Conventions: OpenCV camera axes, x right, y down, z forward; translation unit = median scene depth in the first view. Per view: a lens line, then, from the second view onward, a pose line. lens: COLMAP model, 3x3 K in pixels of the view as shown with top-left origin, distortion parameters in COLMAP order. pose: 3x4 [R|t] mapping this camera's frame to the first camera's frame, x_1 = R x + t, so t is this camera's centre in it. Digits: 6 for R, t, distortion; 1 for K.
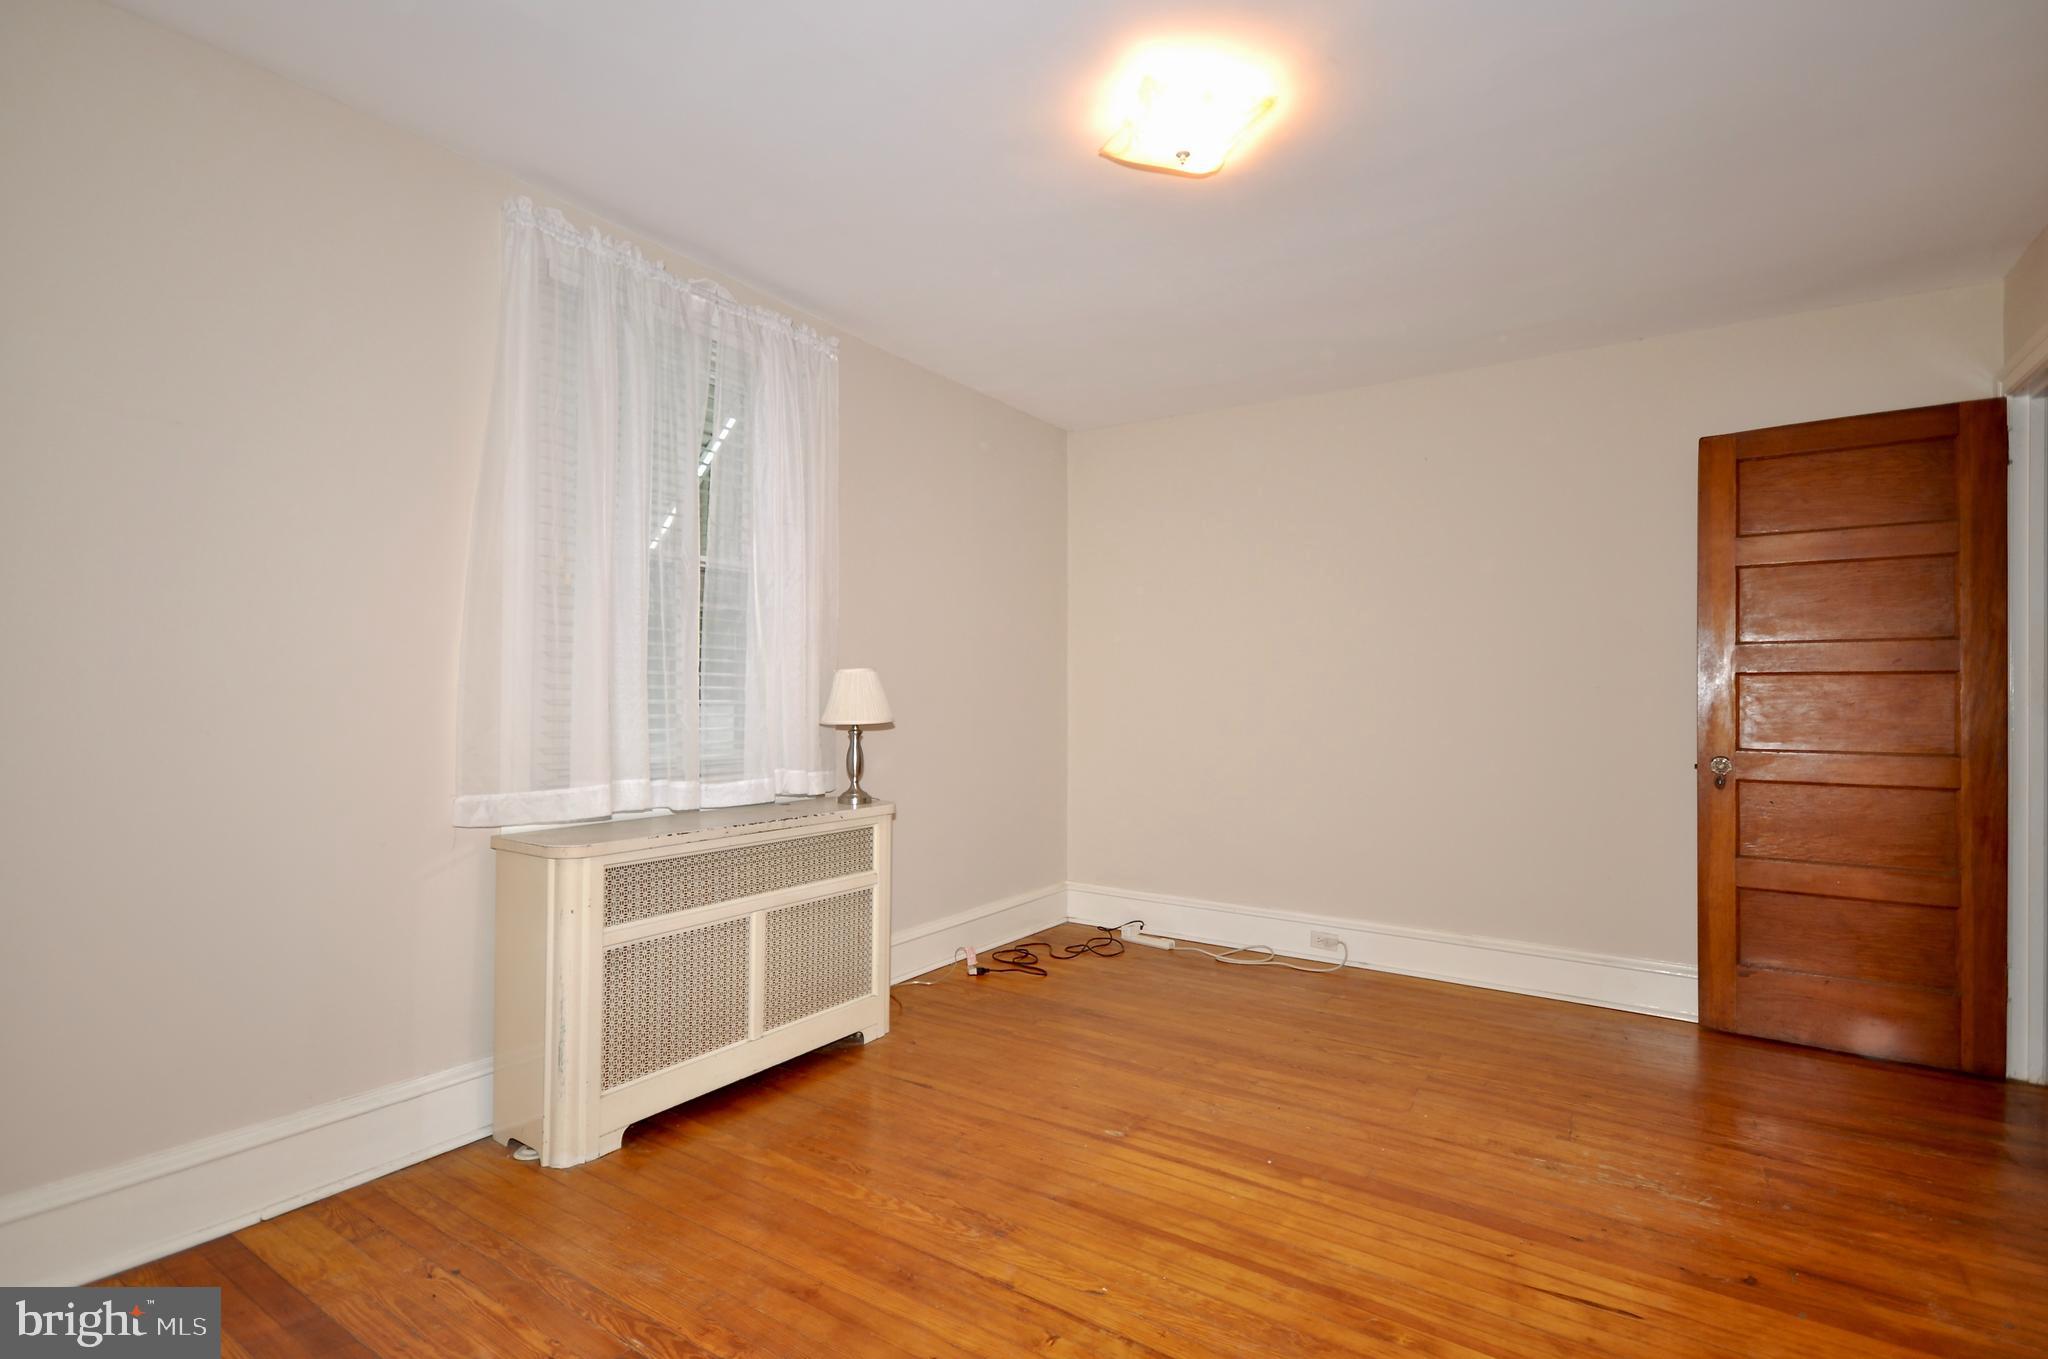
lens RADIAL K [[971.6, 0, 1014.4], [0, 971.6, 685.1], [0, 0, 1]] dist [-0.004711, -0.000655]
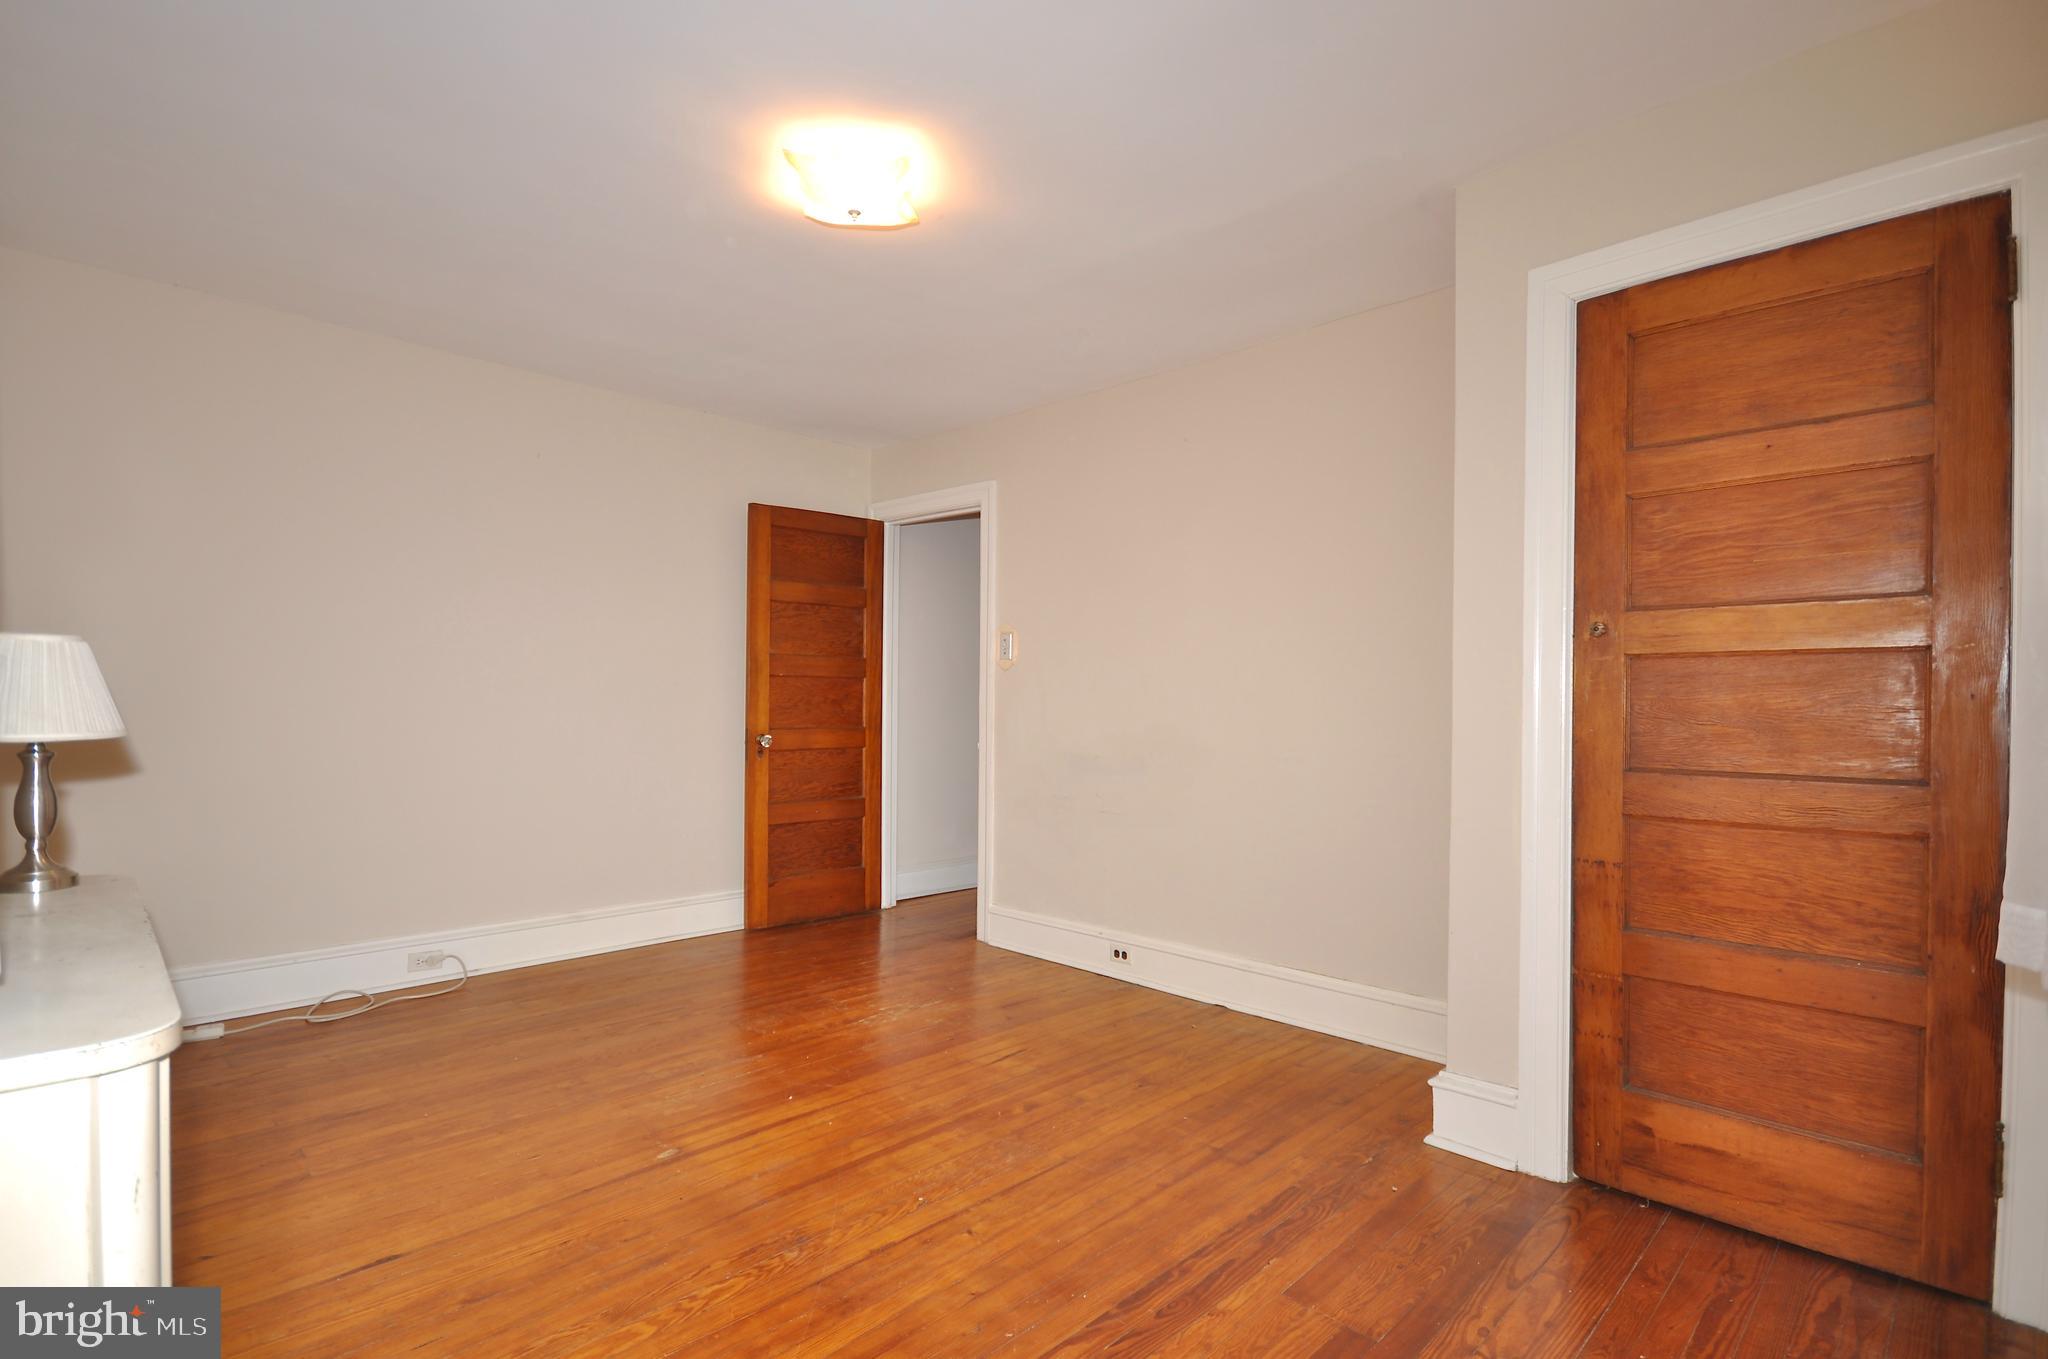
lens RADIAL K [[971.6, 0, 1014.2], [0, 971.6, 690.5], [0, 0, 1]] dist [-0.004711, -0.000655]
pose [[0.184155, 0.001981, 0.982895, -0.641559], [-0.017975, 0.999838, 0.001353, 0.003416], [-0.982733, -0.017917, 0.184161, 0.422097]]
